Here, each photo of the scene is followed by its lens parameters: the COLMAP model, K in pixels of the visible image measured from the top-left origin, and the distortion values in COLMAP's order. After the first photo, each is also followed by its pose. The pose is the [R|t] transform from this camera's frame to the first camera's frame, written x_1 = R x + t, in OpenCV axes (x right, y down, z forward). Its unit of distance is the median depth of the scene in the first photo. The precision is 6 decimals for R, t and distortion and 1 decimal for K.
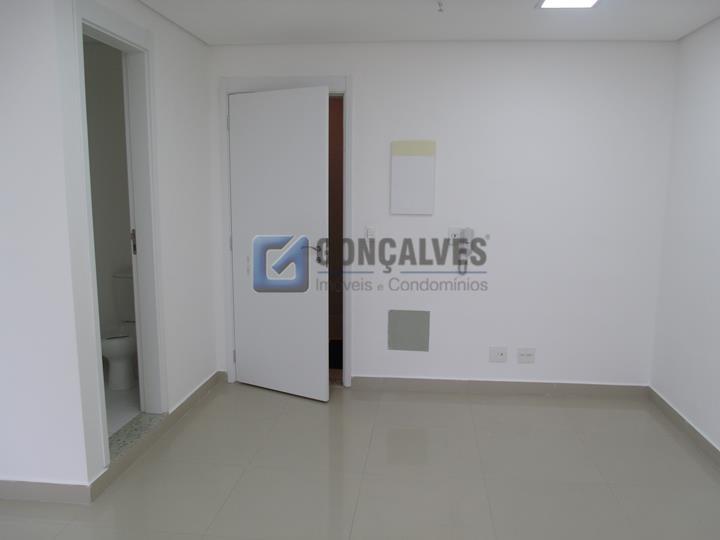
lens RADIAL K [[541.5, 0, 360.0], [0, 541.5, 270.0], [0, 0, 1]] dist [-0.041461, 0.000615]
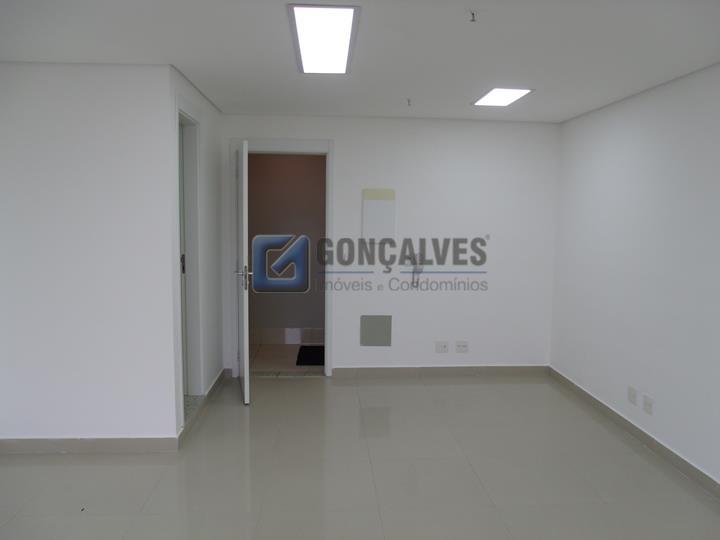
lens RADIAL K [[562.8, 0, 360.0], [0, 562.8, 270.0], [0, 0, 1]] dist [-0.000648, -0.003238]
pose [[0.985052, -0.008308, 0.172055, -0.186321], [0.016526, 0.998787, -0.046392, 0.027673], [-0.171461, 0.048542, 0.983994, -0.357608]]
